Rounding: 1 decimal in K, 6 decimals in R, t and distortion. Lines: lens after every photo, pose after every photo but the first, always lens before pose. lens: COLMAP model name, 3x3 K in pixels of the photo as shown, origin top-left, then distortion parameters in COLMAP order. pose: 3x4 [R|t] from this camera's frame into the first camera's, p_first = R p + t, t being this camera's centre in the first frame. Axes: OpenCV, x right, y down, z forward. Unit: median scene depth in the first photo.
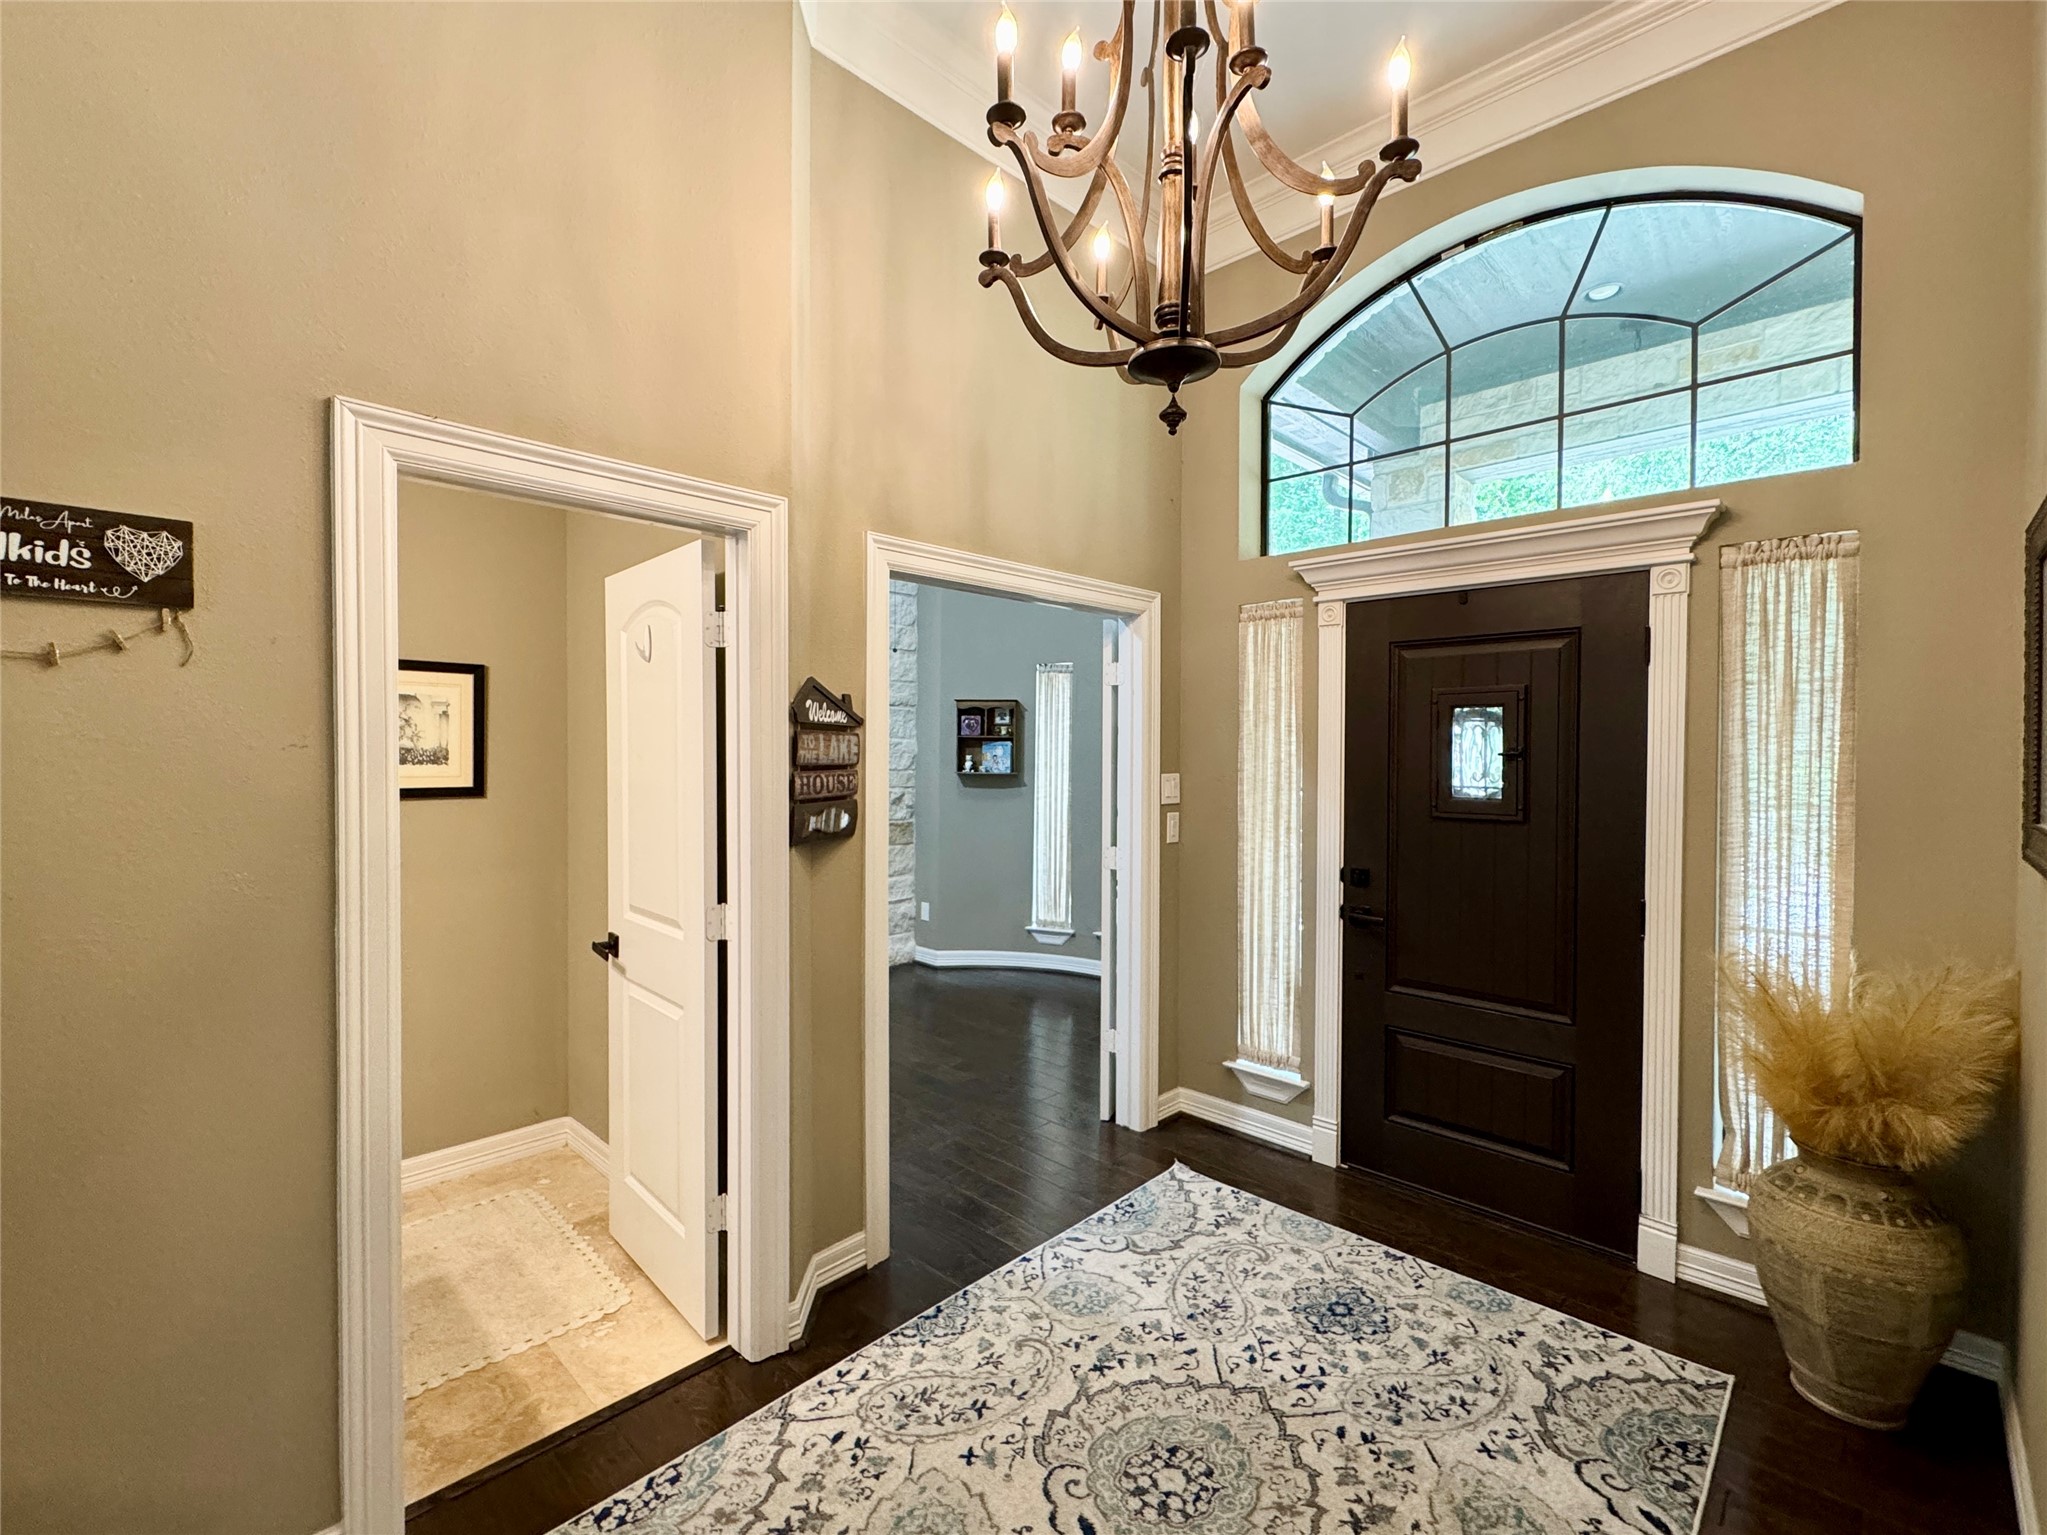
lens RADIAL K [[880.2, 0, 1026.9], [0, 880.2, 767.7], [0, 0, 1]] dist [0.000742, -0.000010]
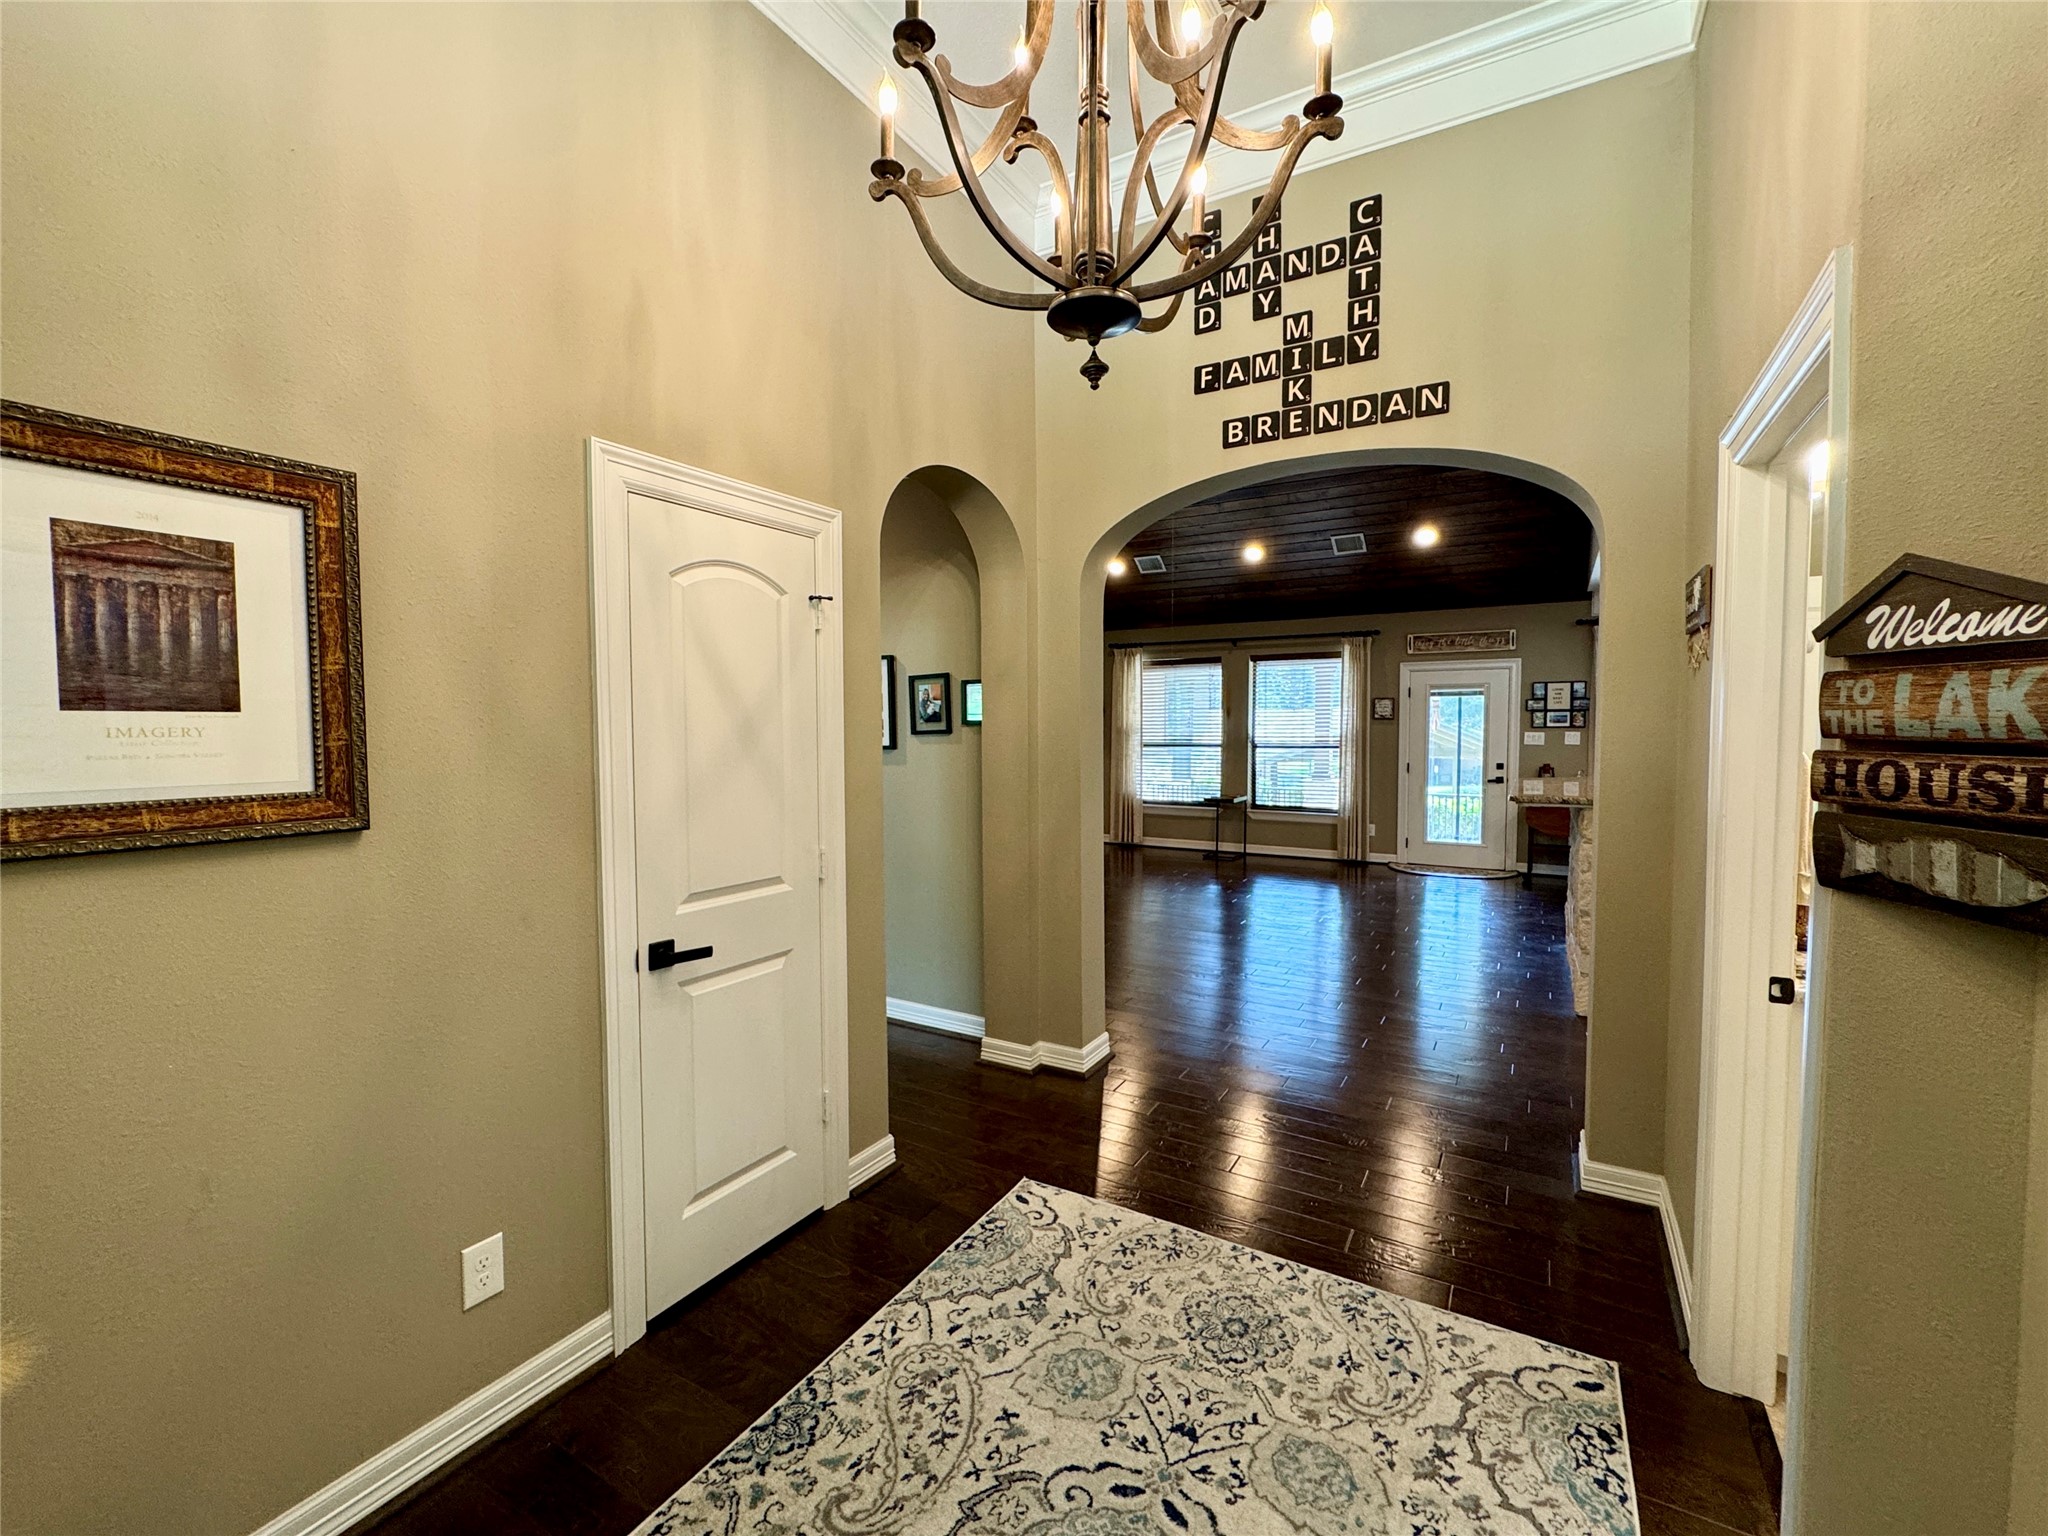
lens RADIAL K [[880.6, 0, 1028.5], [0, 880.6, 770.1], [0, 0, 1]] dist [0.000742, -0.000010]
pose [[-0.970921, 0.004183, -0.239363, 0.331219], [-0.007569, 0.998811, 0.048157, -0.004647], [0.239280, 0.048569, -0.969735, 1.898274]]
